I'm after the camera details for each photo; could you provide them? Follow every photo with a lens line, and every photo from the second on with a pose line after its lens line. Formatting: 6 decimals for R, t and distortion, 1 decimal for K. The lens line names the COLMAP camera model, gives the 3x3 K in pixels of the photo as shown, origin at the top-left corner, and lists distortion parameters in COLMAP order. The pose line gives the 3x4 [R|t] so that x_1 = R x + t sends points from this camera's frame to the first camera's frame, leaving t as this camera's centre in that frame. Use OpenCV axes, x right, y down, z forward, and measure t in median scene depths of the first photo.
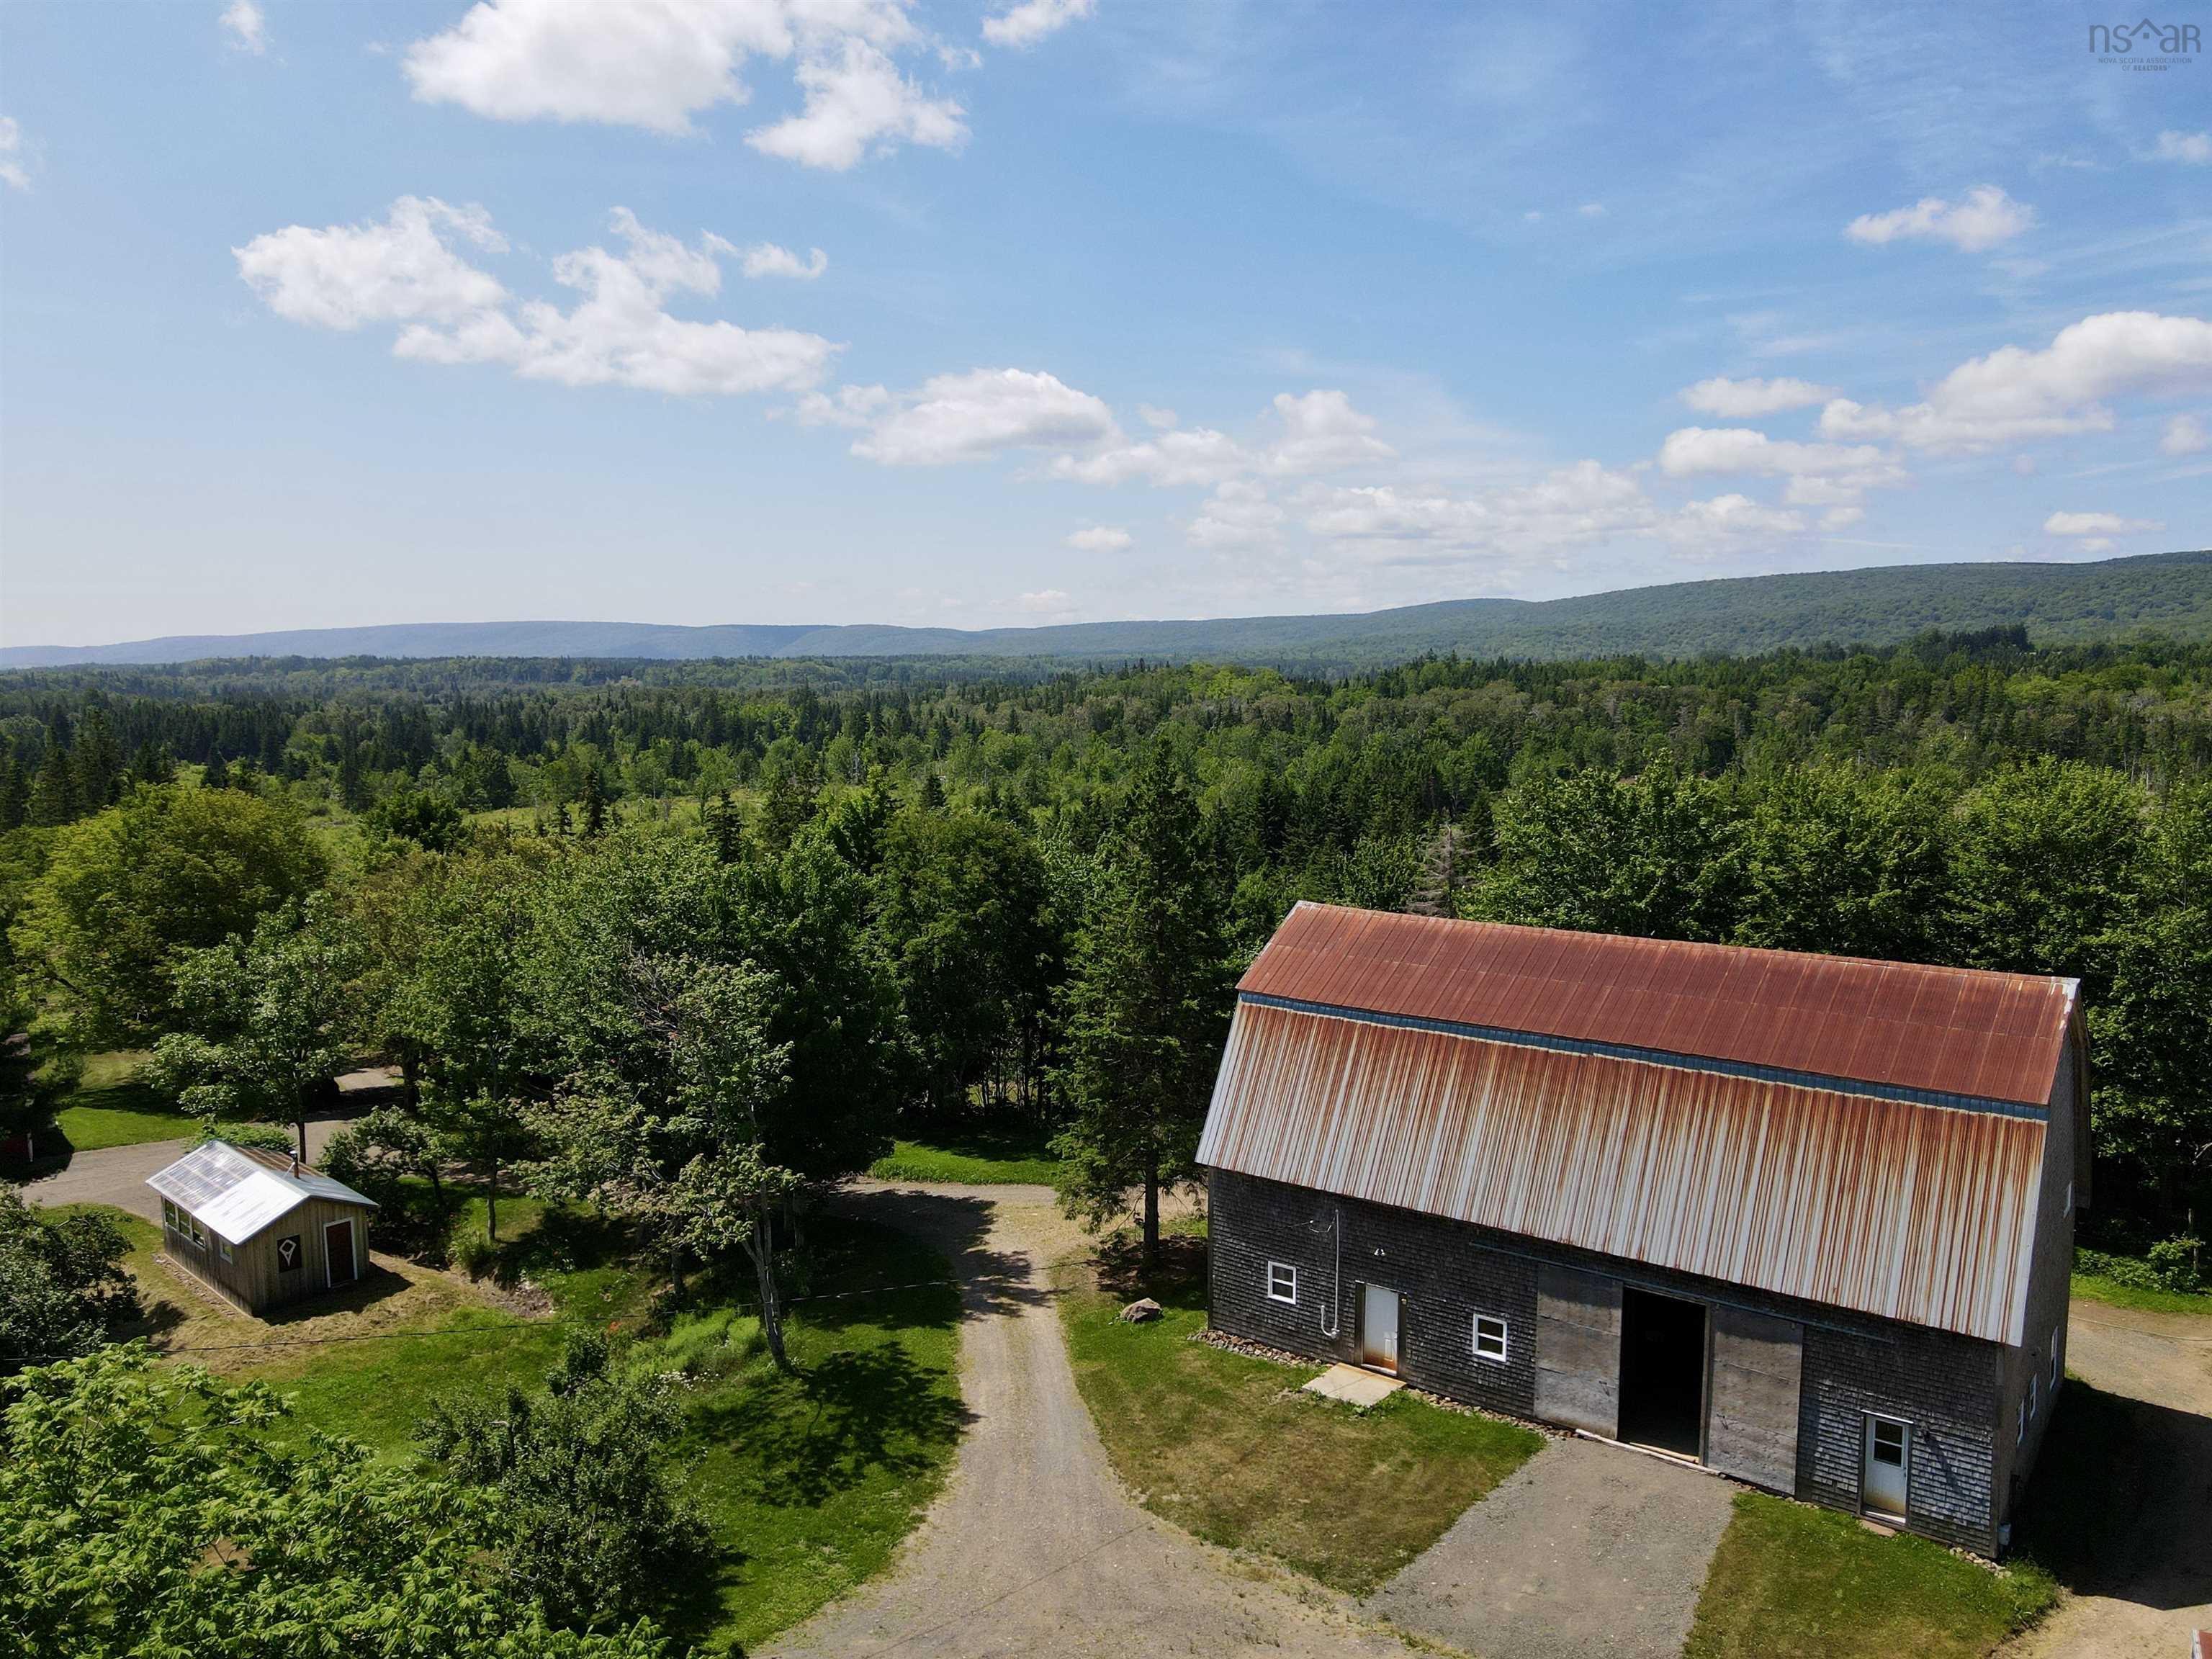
lens RADIAL K [[1642.4, 0, 1106.0], [0, 1642.4, 829.5], [0, 0, 1]] dist [-0.013260, 0.046667]
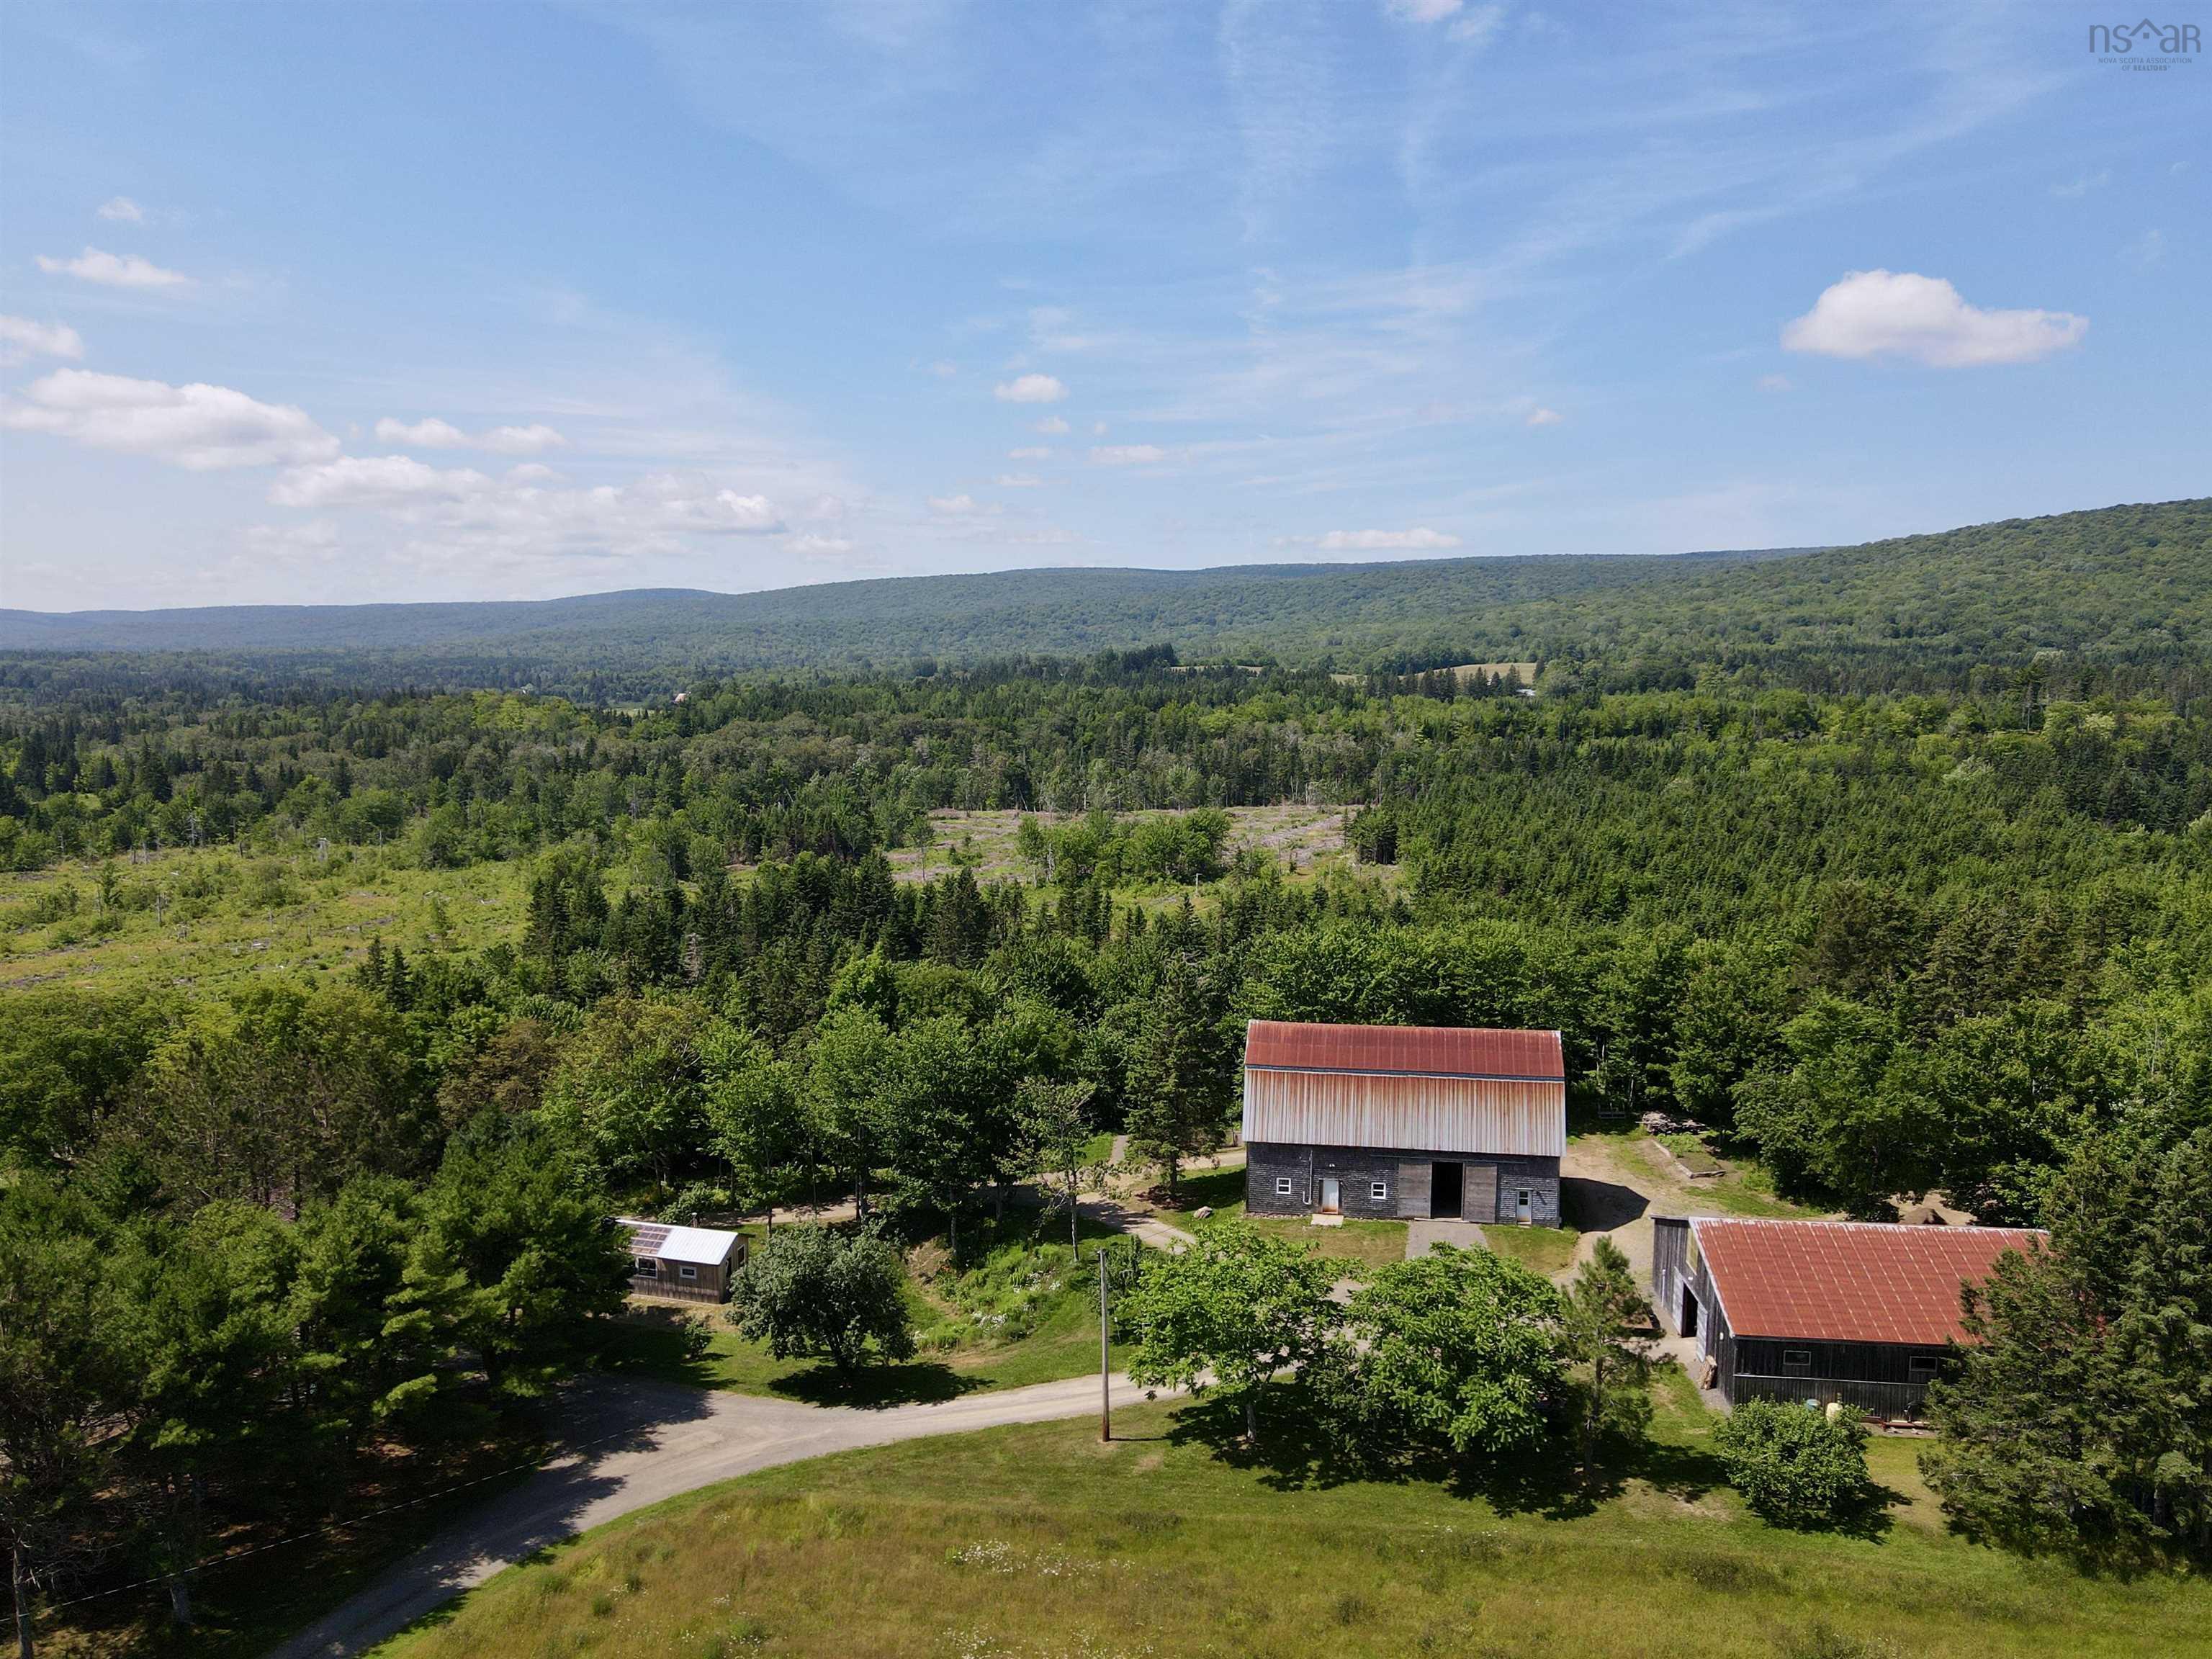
lens RADIAL K [[1642.4, 0, 1106.0], [0, 1642.4, 829.5], [0, 0, 1]] dist [-0.013260, 0.046667]
pose [[0.882231, -0.050623, 0.468087, -1.258066], [0.046441, 0.998711, 0.020480, -0.312507], [-0.468521, 0.003670, 0.883445, -1.022960]]
